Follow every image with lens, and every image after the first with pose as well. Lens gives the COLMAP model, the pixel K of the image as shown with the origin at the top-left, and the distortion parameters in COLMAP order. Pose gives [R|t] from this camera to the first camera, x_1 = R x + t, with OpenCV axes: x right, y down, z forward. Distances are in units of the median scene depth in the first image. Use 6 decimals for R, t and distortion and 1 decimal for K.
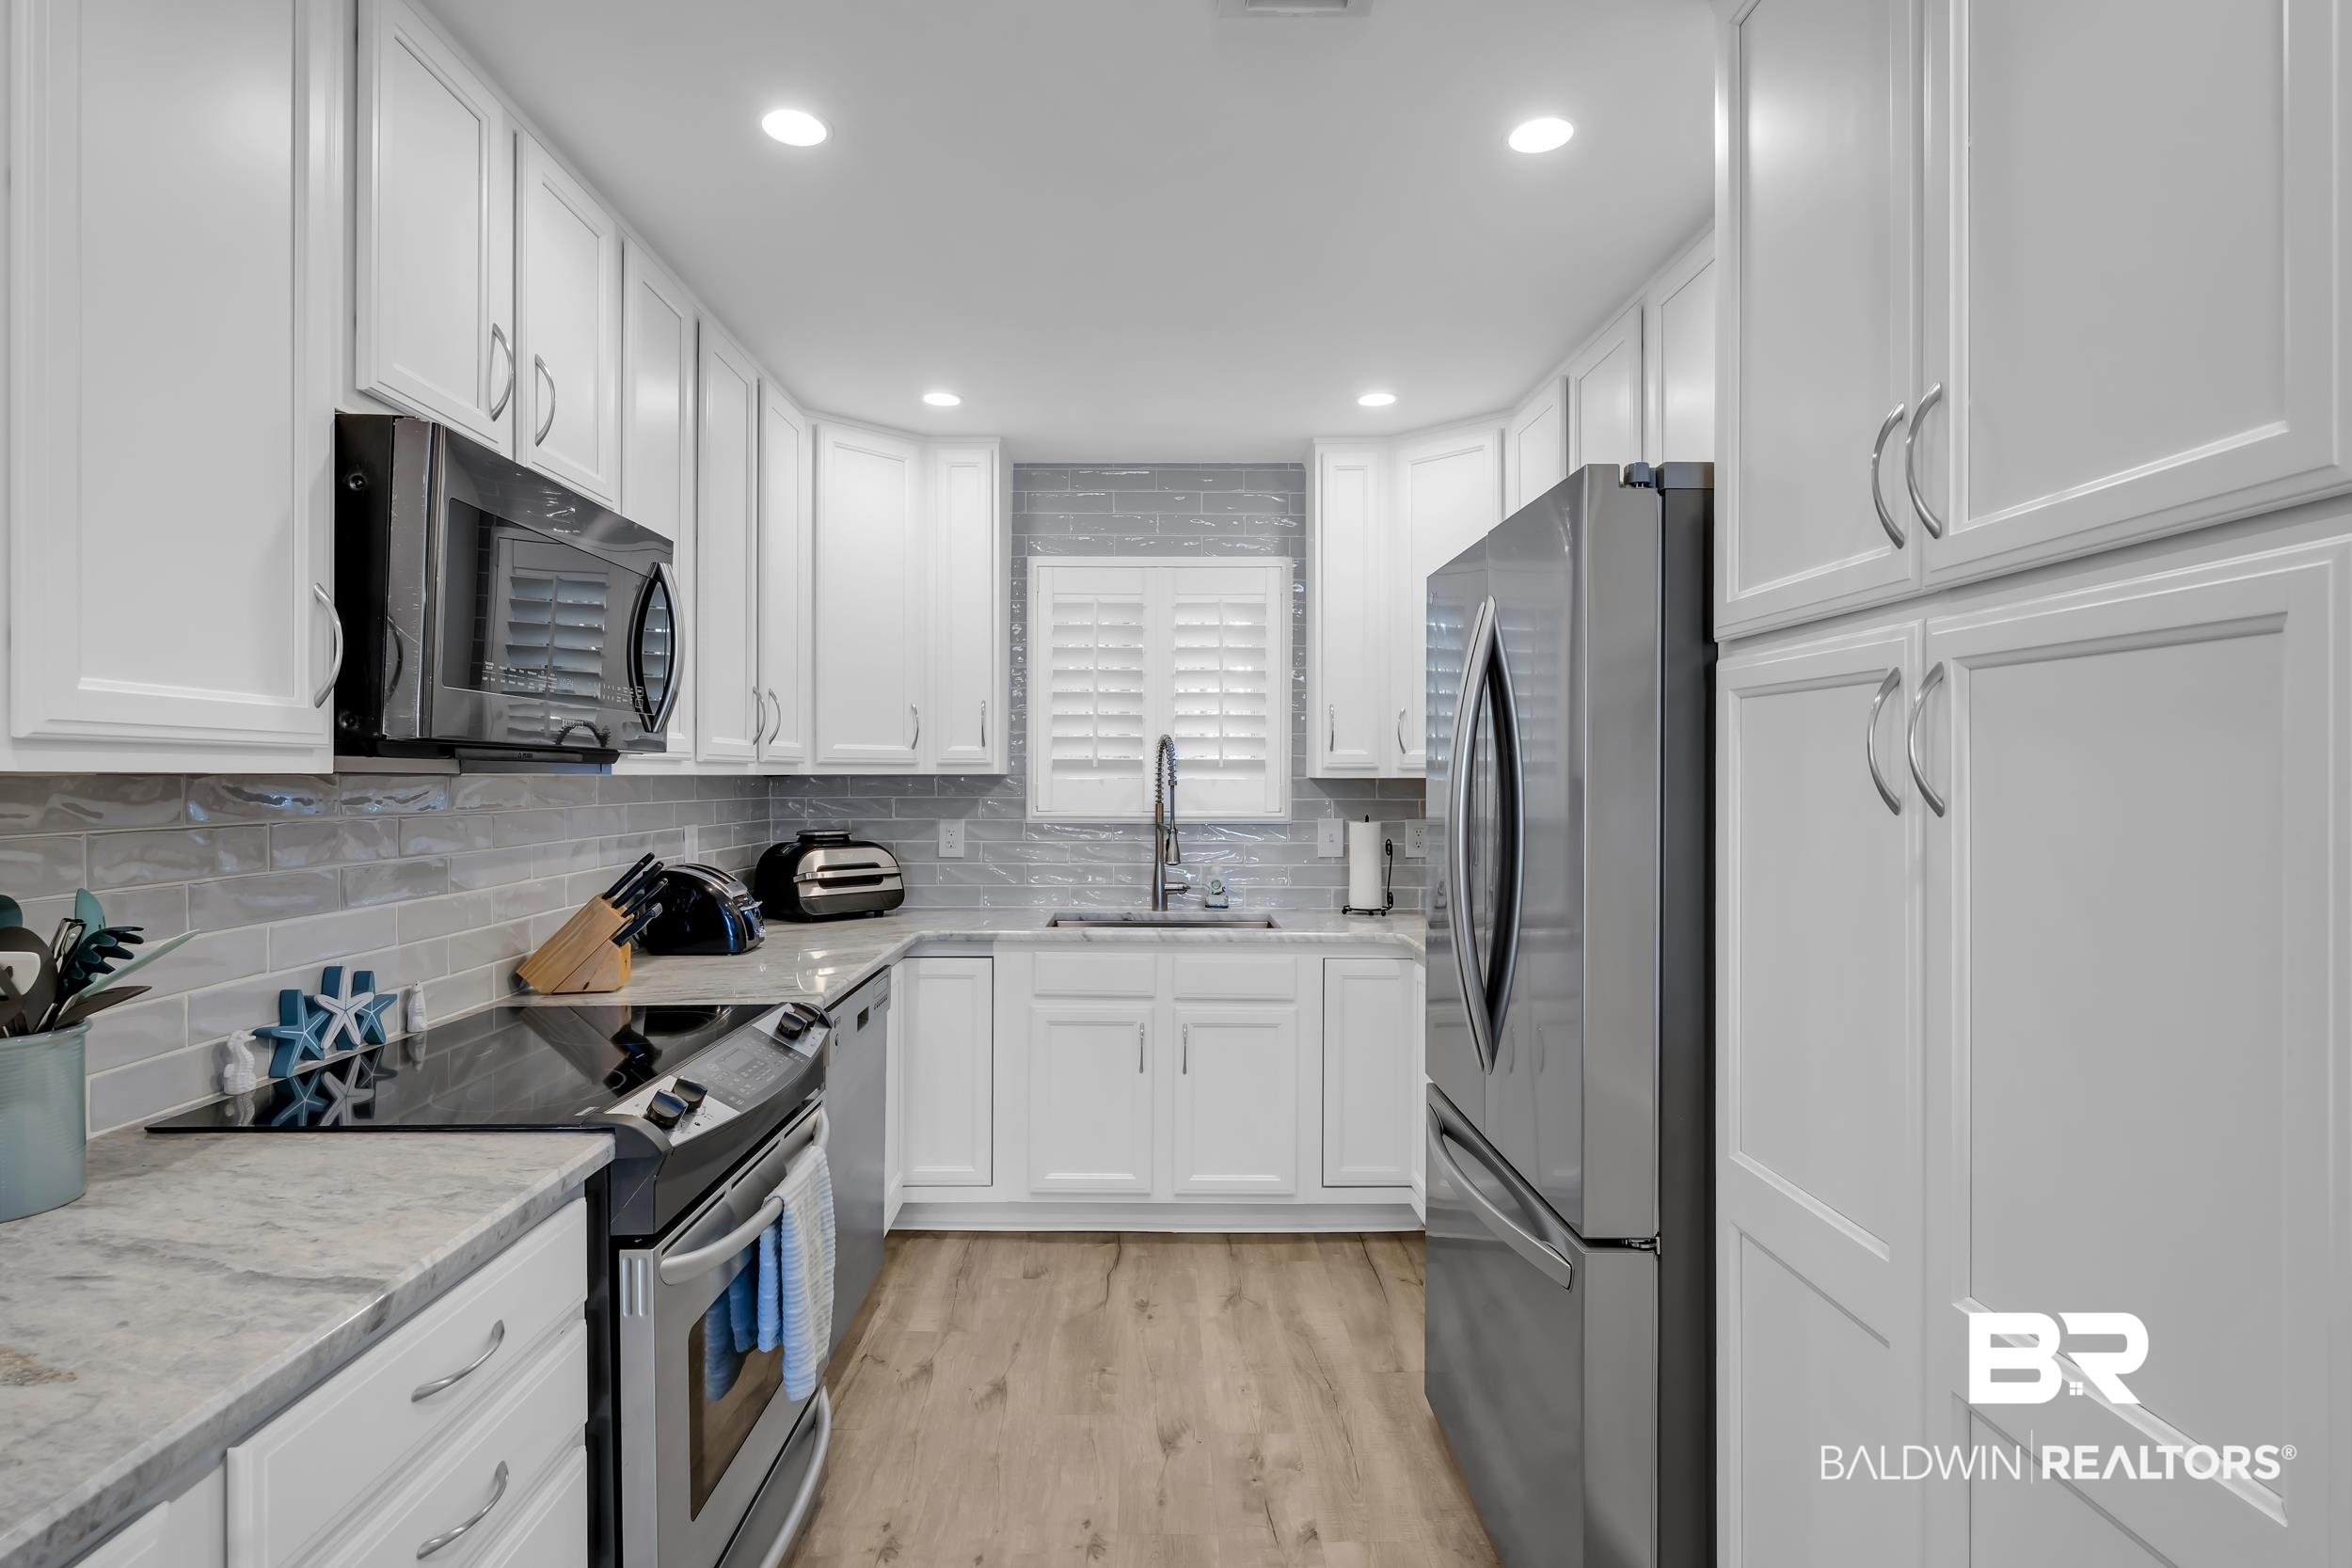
lens RADIAL K [[864.6, 0, 1176.0], [0, 864.6, 784.0], [0, 0, 1]] dist [-0.000427, -0.000160]
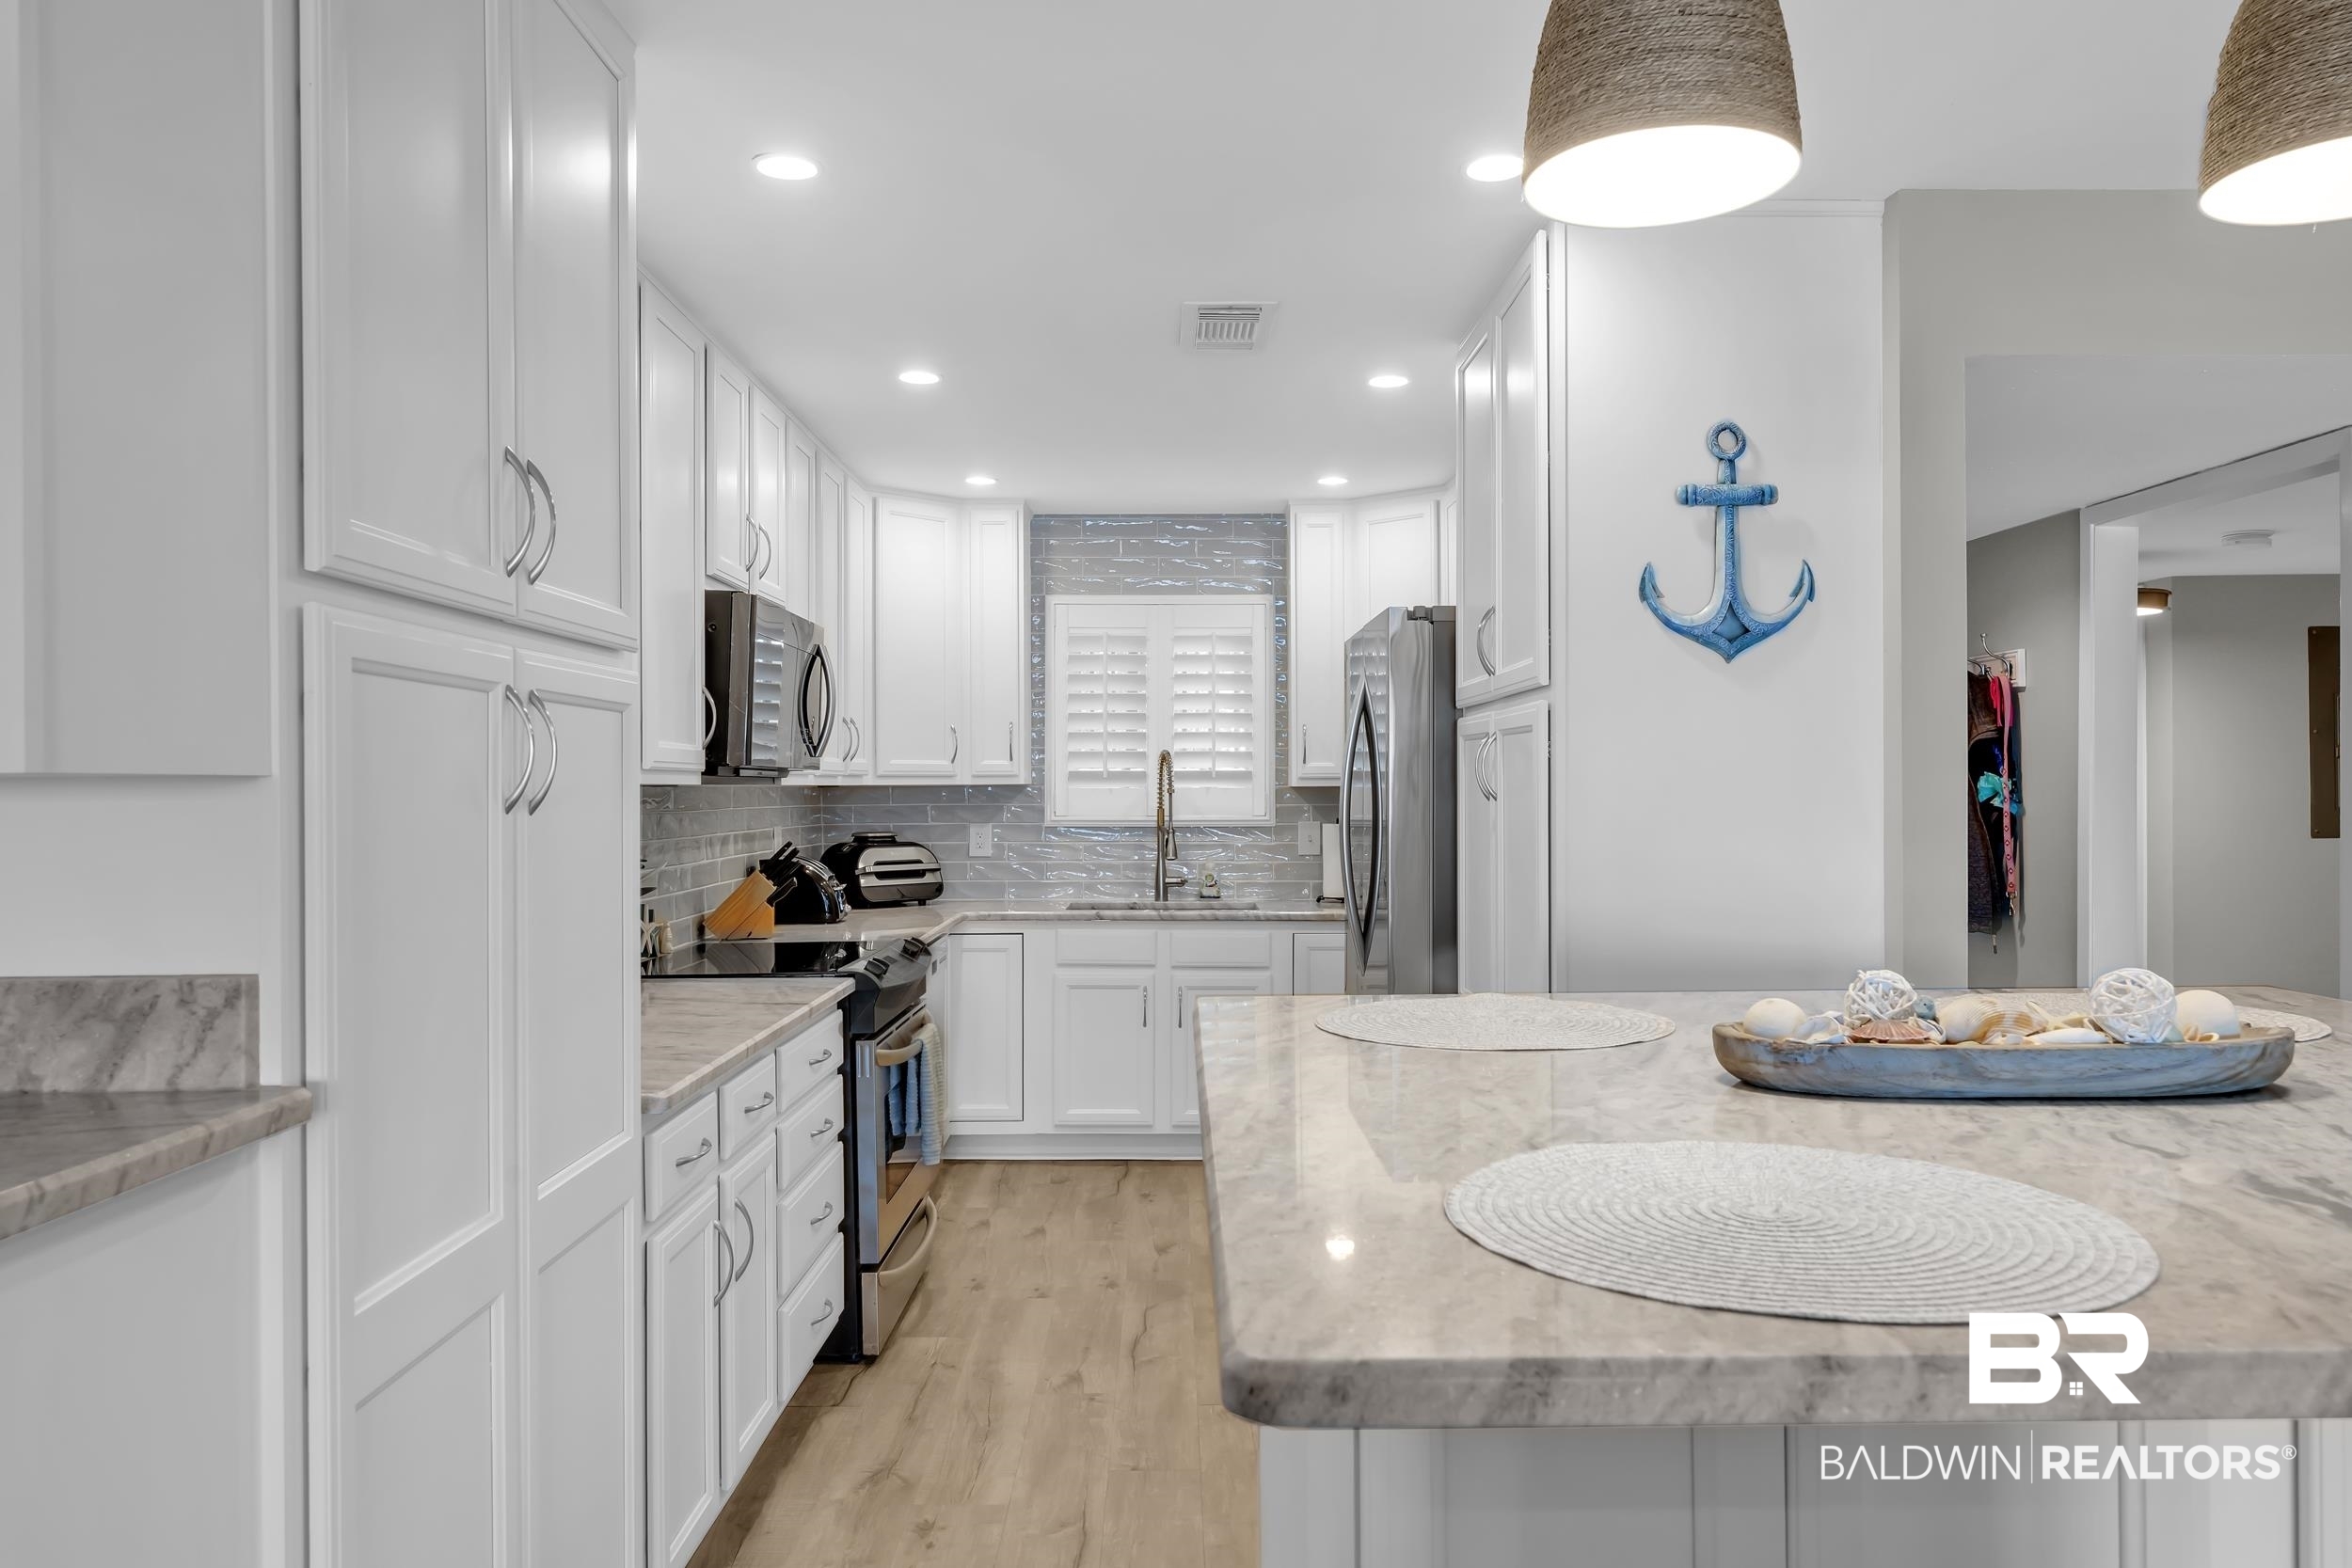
lens RADIAL K [[864.6, 0, 1176.0], [0, 864.6, 784.0], [0, 0, 1]] dist [-0.000427, -0.000160]
pose [[0.999958, -0.004033, -0.008269, 0.012520], [0.003942, 0.999932, -0.010934, 0.002192], [0.008313, 0.010901, 0.999906, -0.179288]]
